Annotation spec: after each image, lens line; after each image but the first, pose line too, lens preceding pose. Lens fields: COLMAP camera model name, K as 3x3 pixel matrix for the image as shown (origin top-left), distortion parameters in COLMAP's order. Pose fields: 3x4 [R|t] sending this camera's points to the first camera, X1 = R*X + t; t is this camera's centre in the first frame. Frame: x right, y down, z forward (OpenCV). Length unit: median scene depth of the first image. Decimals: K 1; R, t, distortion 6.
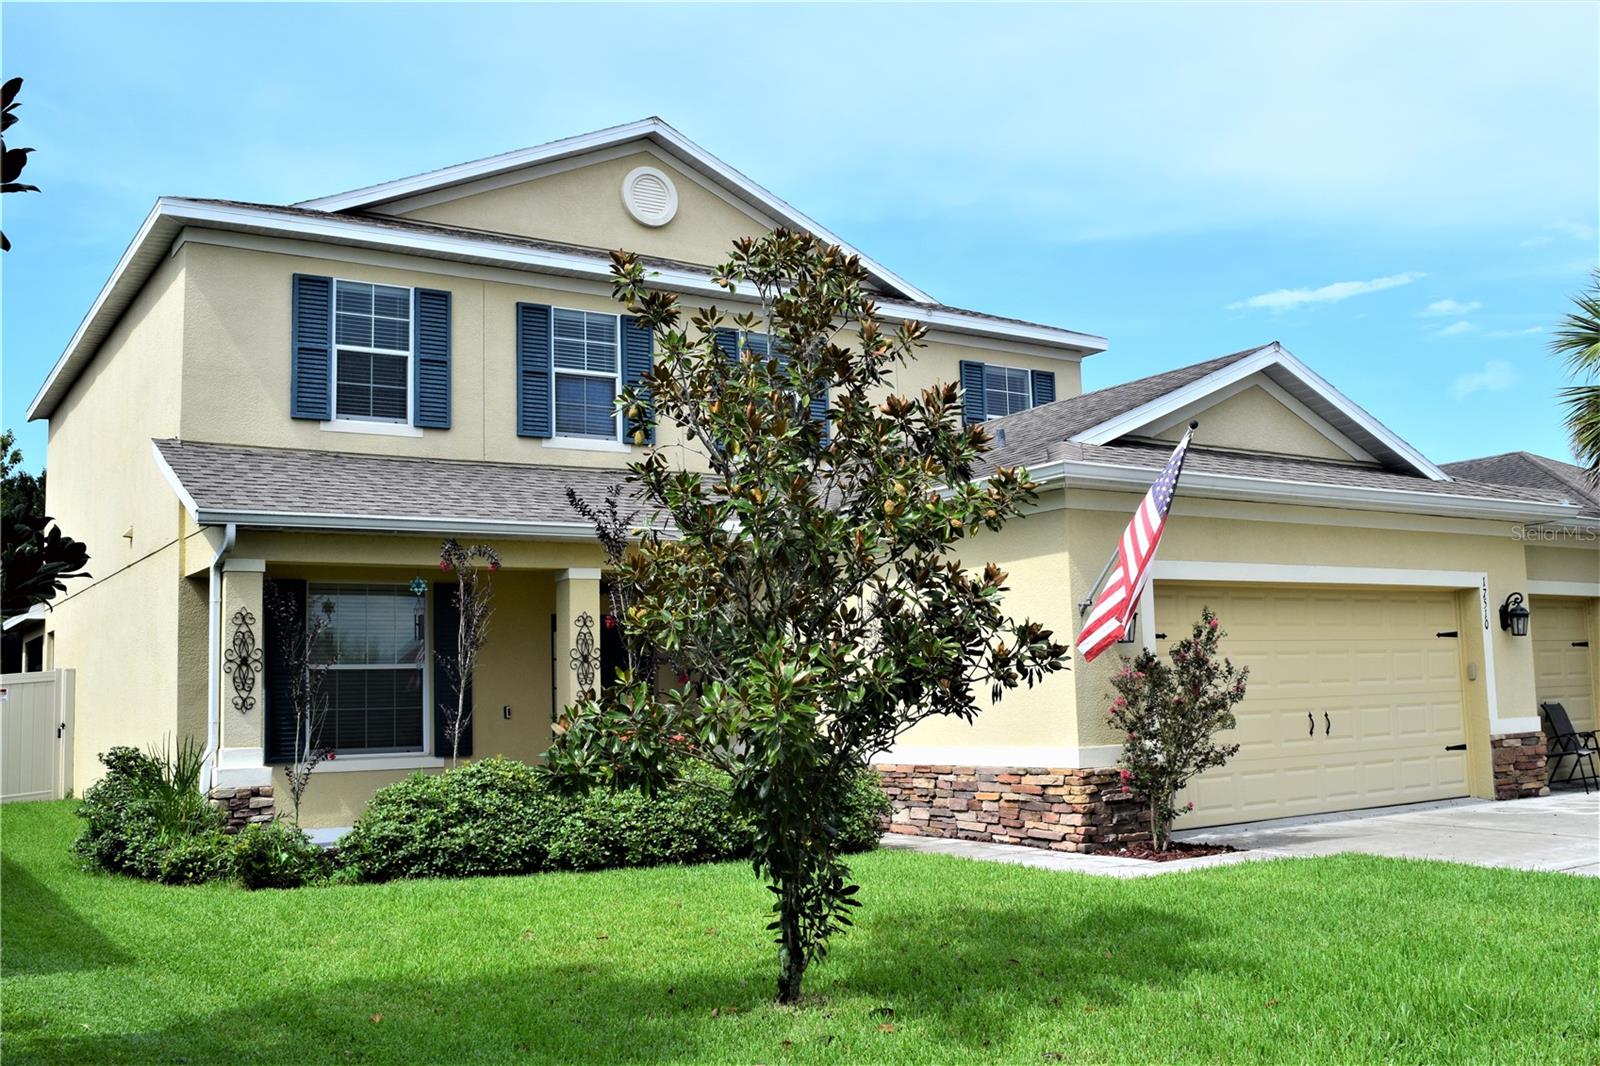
lens RADIAL K [[1492.2, 0, 800.0], [0, 1492.2, 533.0], [0, 0, 1]] dist [-0.064358, -0.000133]
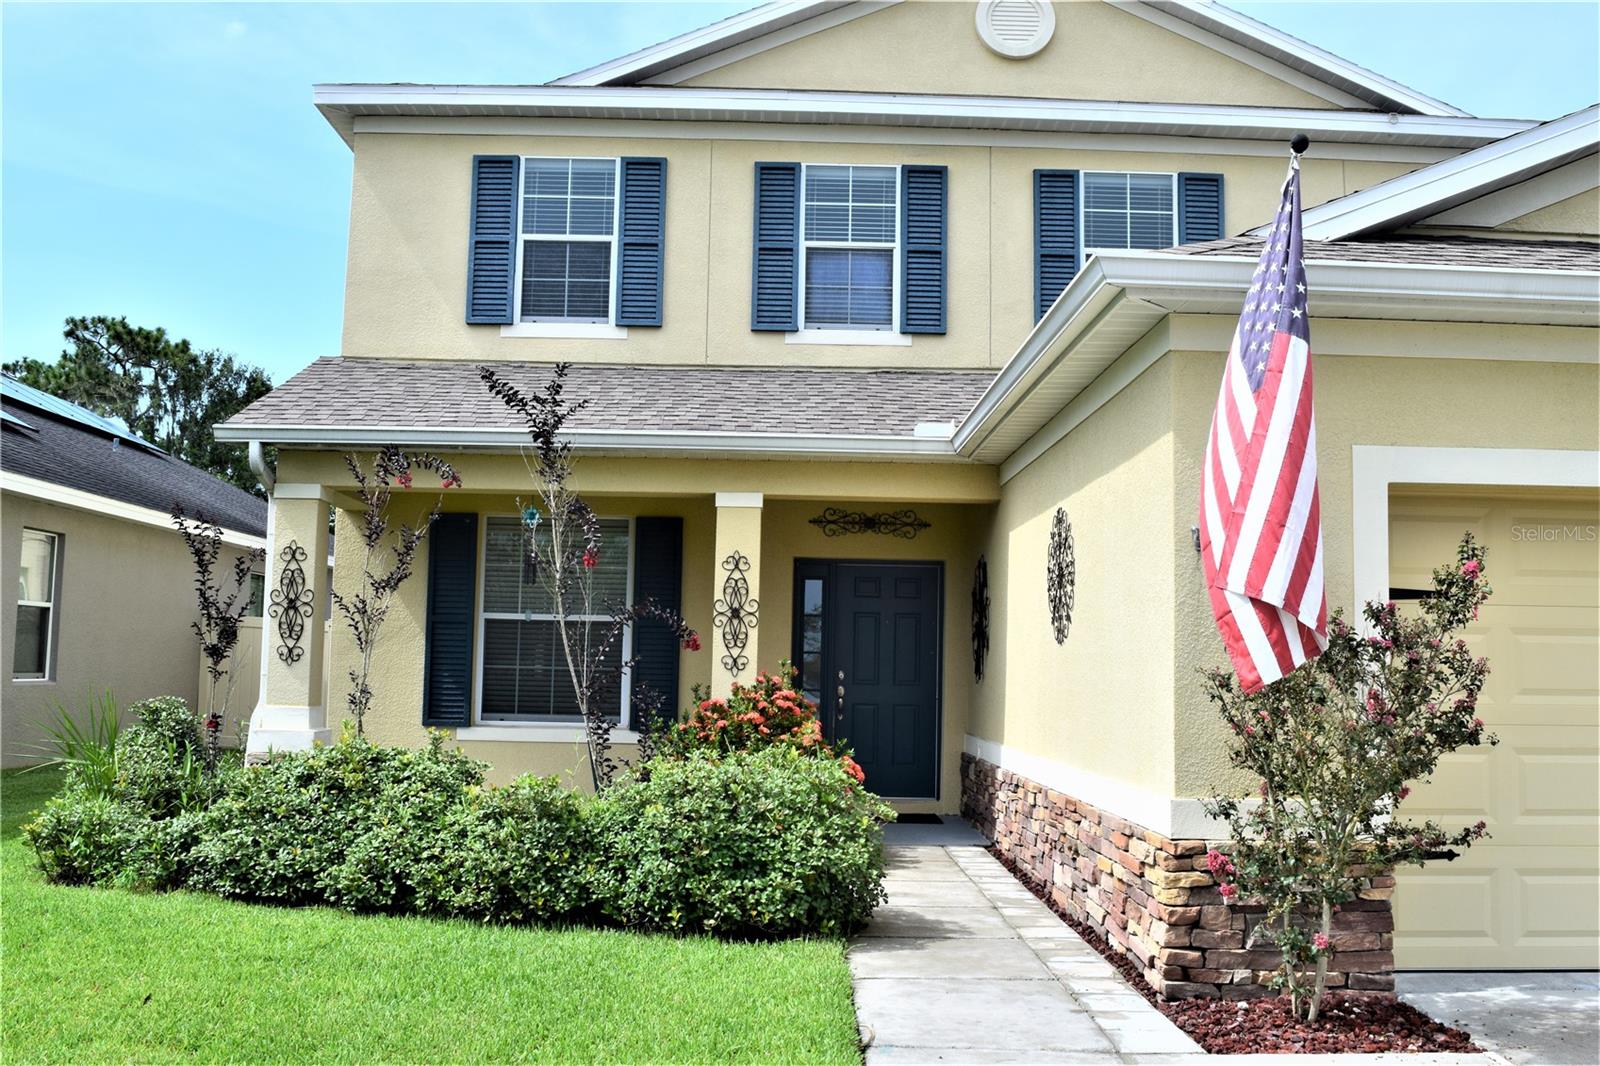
lens RADIAL K [[1492.2, 0, 800.0], [0, 1492.2, 533.0], [0, 0, 1]] dist [-0.064358, -0.000133]
pose [[0.846183, -0.002277, -0.532888, 0.273609], [0.016252, 0.999636, 0.021535, 0.027367], [0.532645, -0.026883, 0.845912, 0.369708]]
